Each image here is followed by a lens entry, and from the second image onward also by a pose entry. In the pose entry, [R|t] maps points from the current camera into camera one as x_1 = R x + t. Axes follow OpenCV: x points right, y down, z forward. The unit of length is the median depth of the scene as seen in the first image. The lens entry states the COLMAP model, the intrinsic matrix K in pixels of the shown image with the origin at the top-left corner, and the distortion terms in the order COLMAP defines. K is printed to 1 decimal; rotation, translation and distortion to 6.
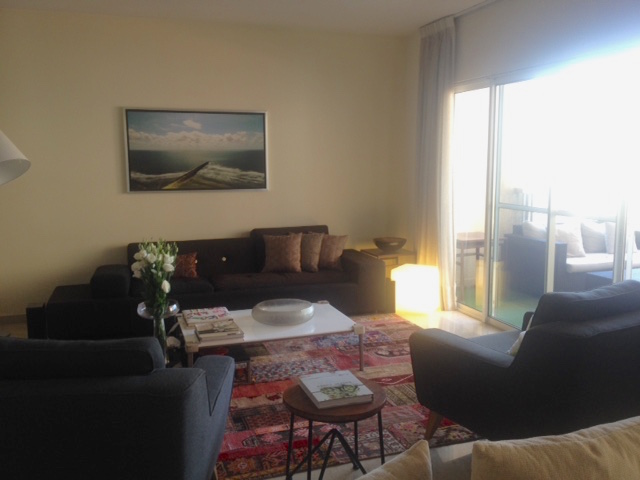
lens RADIAL K [[588.7, 0, 320.0], [0, 588.7, 240.0], [0, 0, 1]] dist [0.005705, 0.002874]
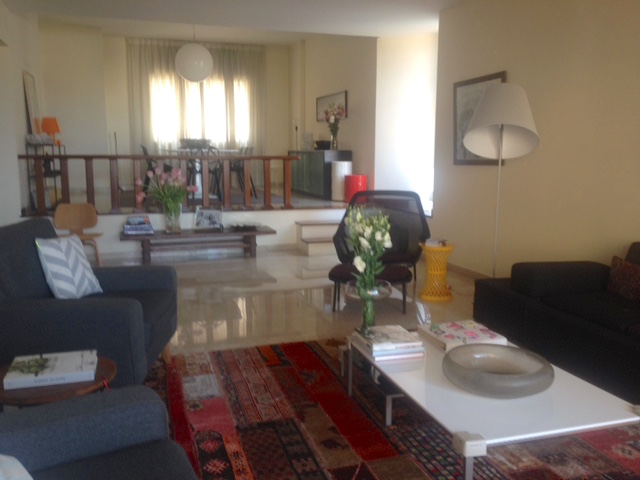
lens RADIAL K [[588.7, 0, 320.0], [0, 588.7, 240.0], [0, 0, 1]] dist [0.005705, 0.002874]
pose [[-0.026819, 0.151606, -0.988077, 0.637242], [-0.126742, 0.979940, 0.153798, -0.089875], [0.991573, 0.129355, -0.007066, 1.029146]]
